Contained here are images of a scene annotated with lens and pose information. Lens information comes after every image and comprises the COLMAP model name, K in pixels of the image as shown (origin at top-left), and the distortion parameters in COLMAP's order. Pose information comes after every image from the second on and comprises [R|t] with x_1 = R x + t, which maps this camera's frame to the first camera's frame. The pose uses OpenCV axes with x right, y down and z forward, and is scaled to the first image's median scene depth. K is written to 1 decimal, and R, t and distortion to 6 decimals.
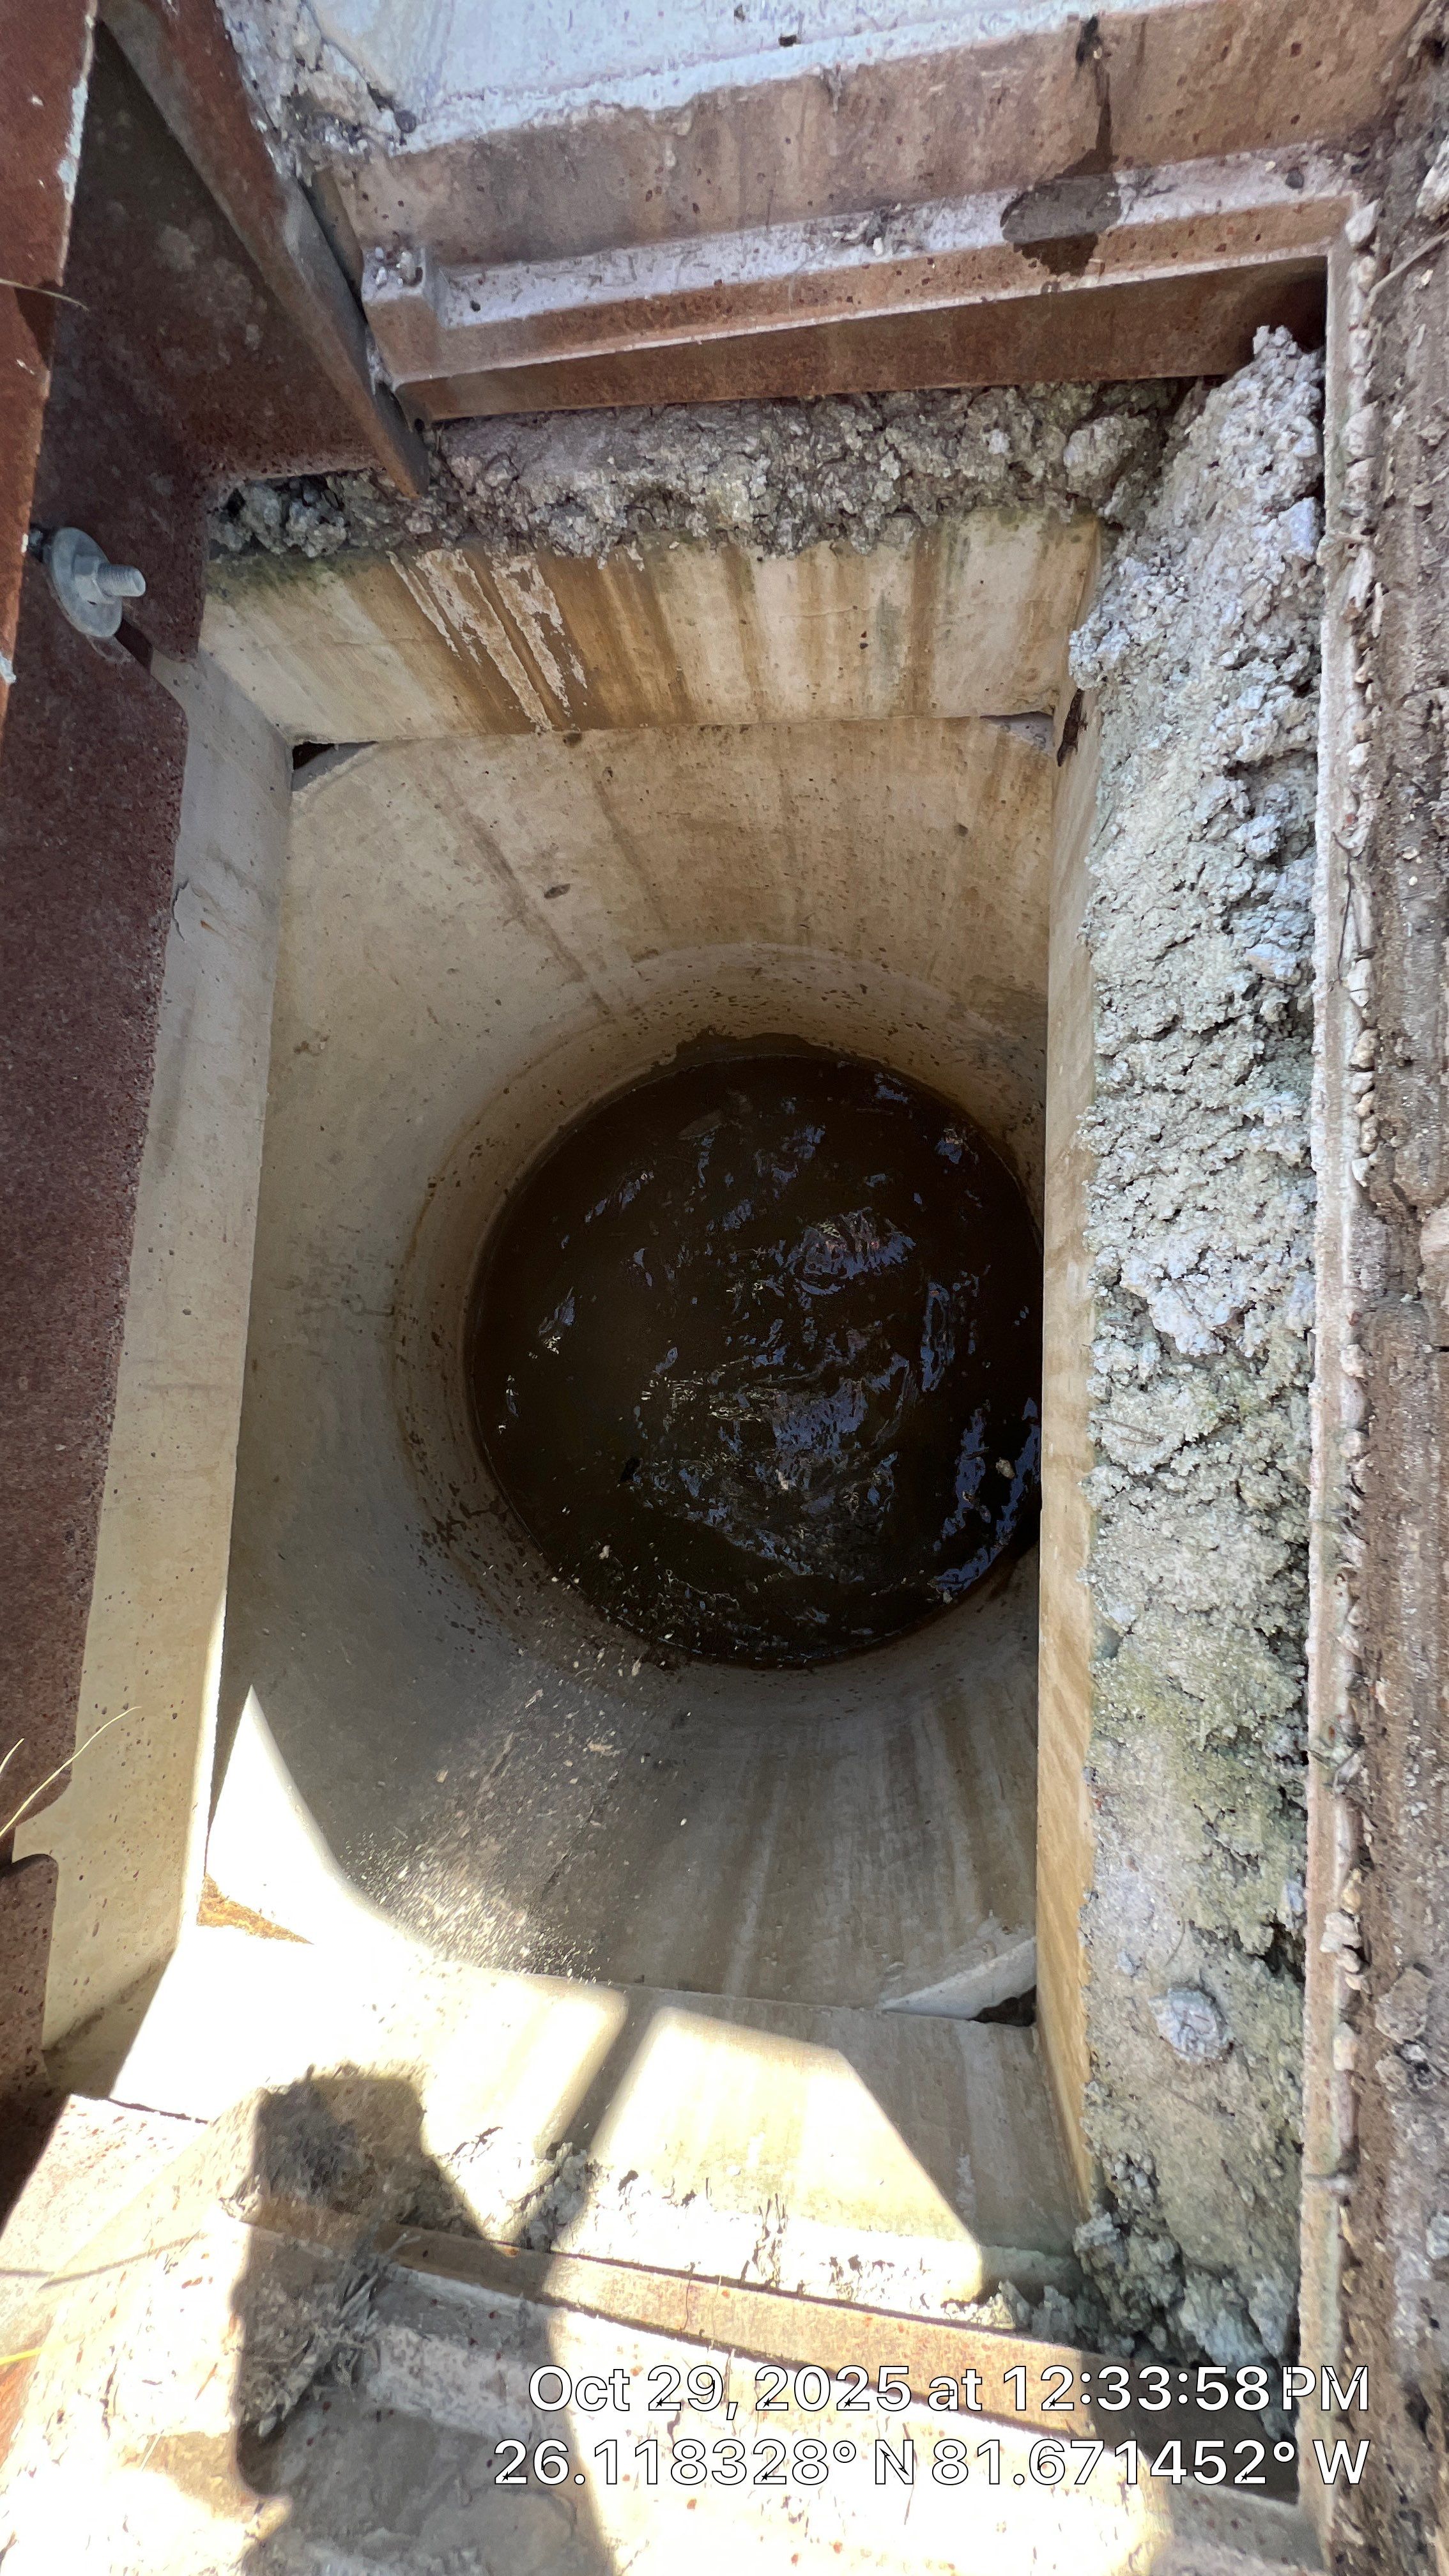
lens RADIAL K [[1035.2, 0, 724.4], [0, 1035.2, 1284.6], [0, 0, 1]] dist [-0.002507, -0.000184]
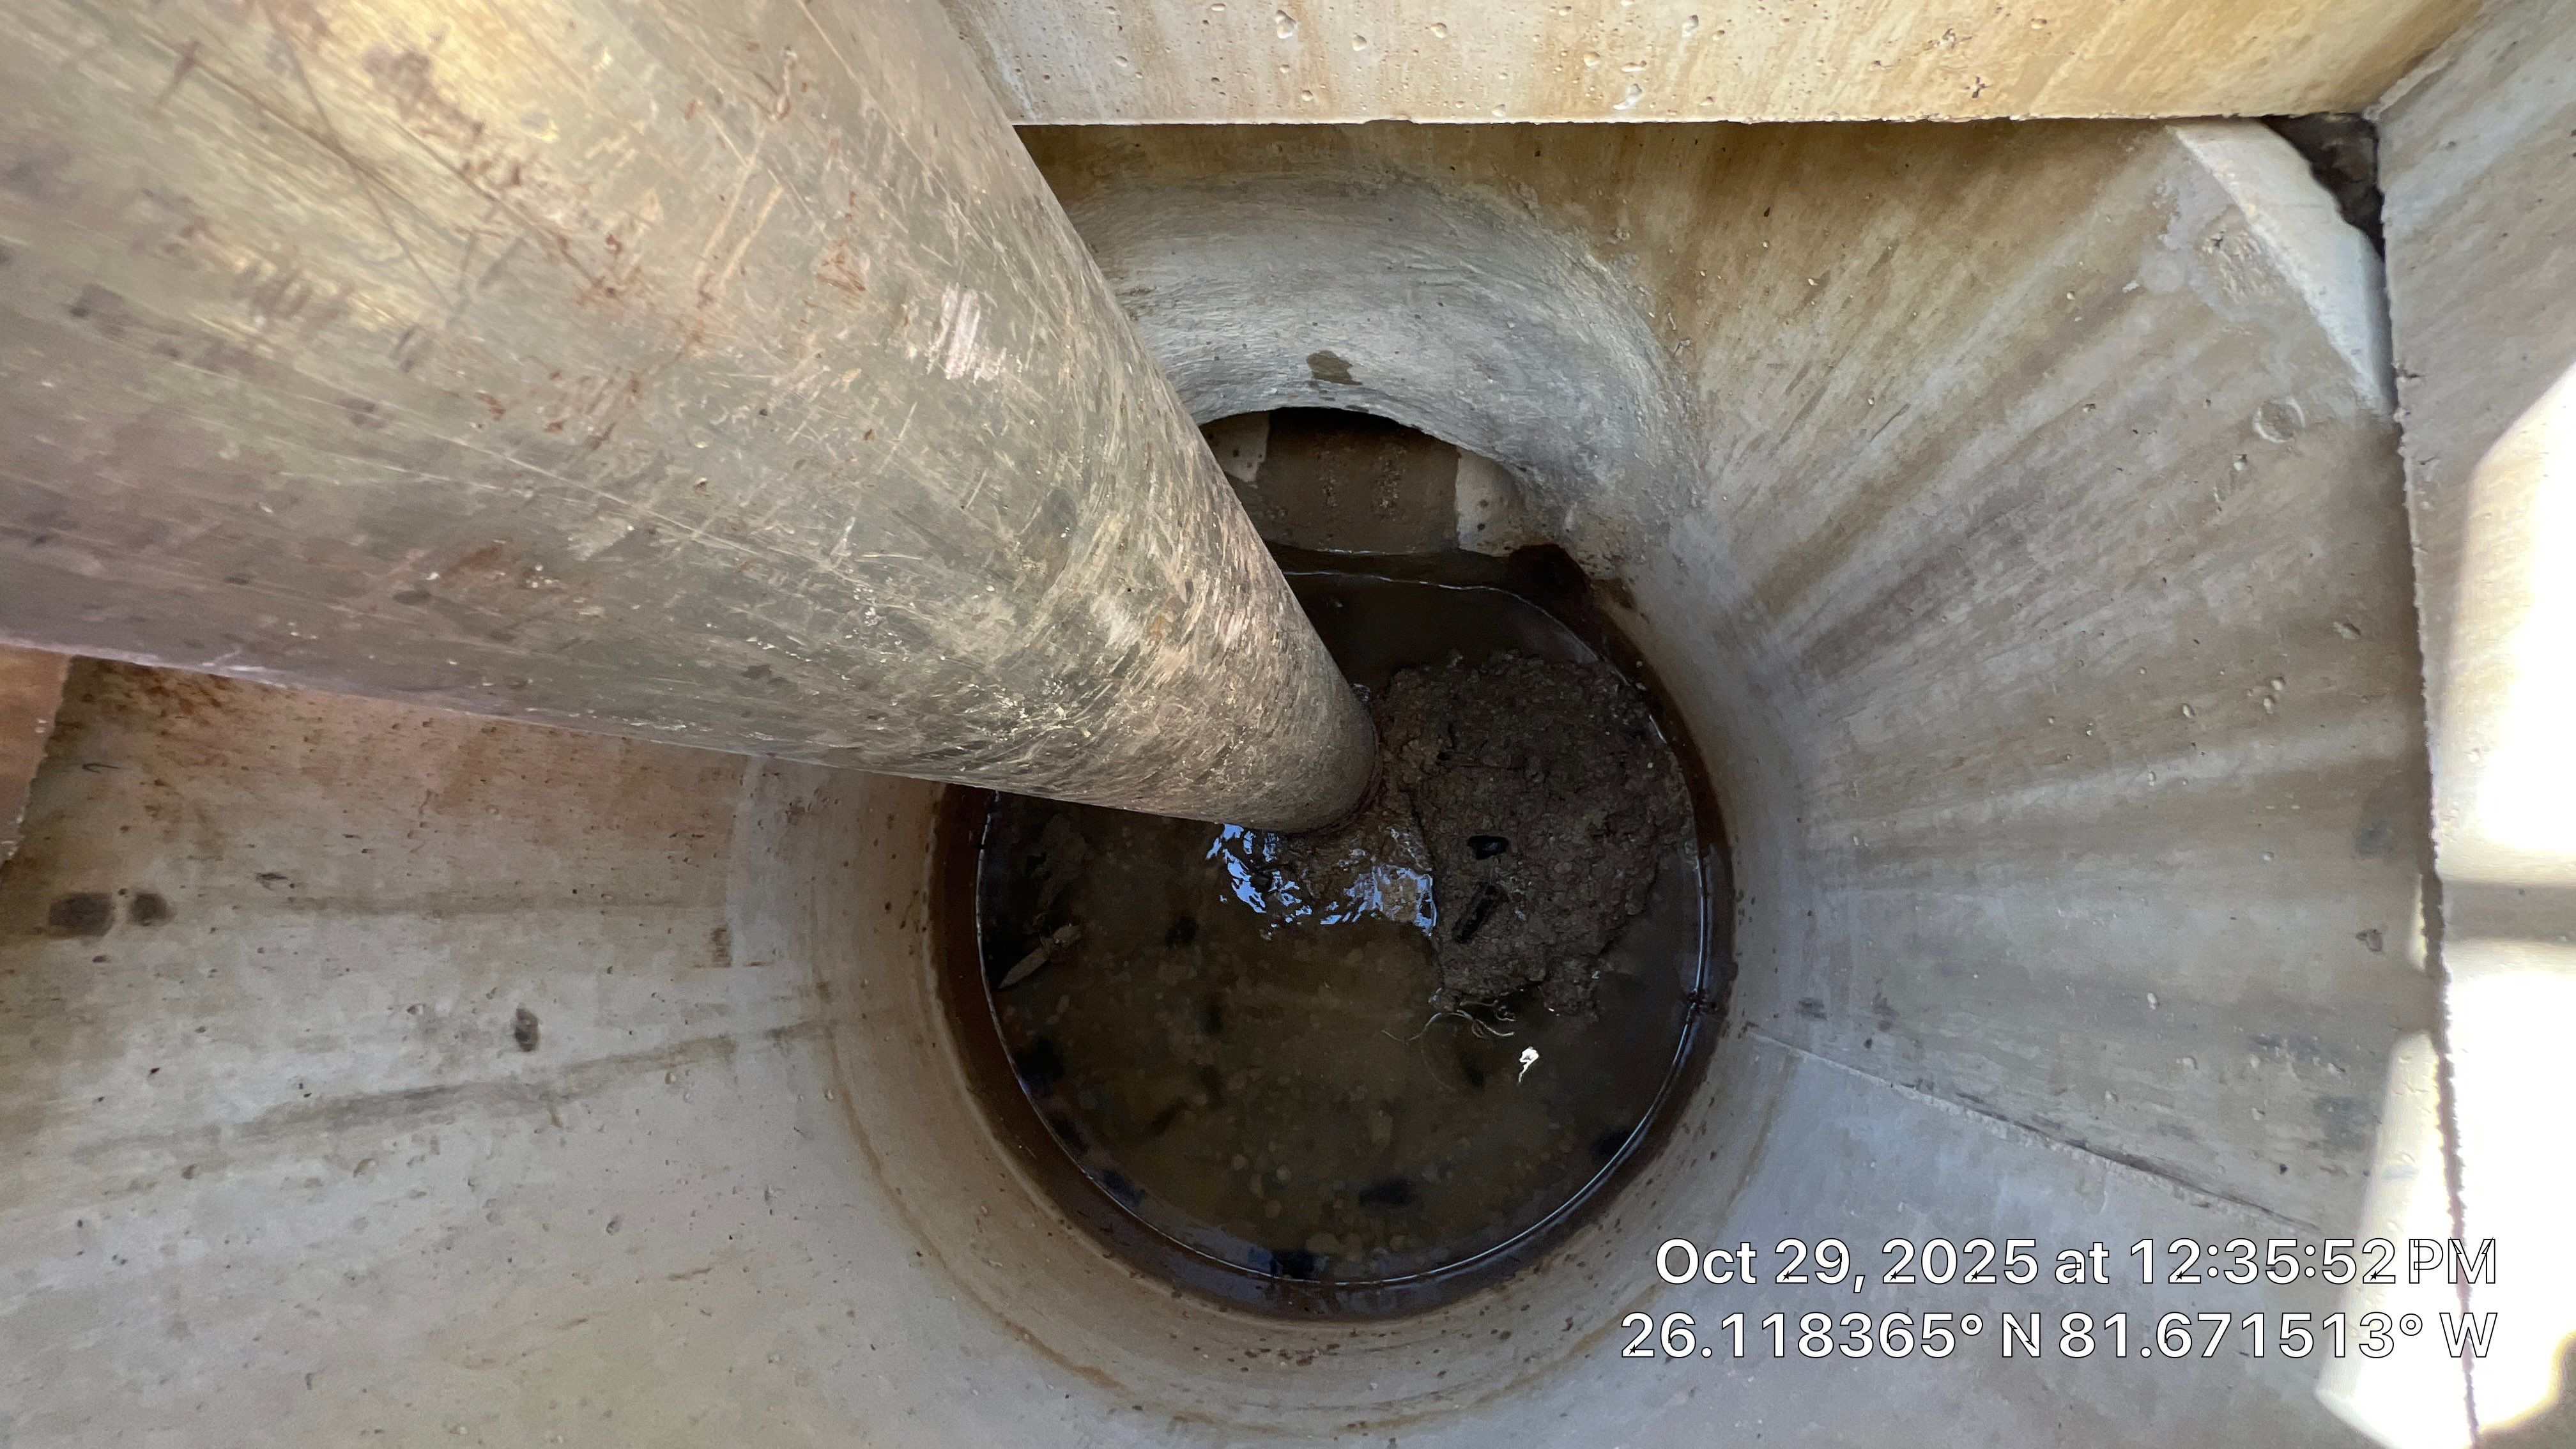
lens RADIAL K [[1039.2, 0, 1278.4], [0, 1039.2, 718.9], [0, 0, 1]] dist [-0.001617, 0.000080]
pose [[0.088852, -0.948567, 0.303853, -0.118205], [0.995468, 0.074183, -0.059508, 0.104032], [0.033907, 0.307763, 0.950859, 0.298853]]
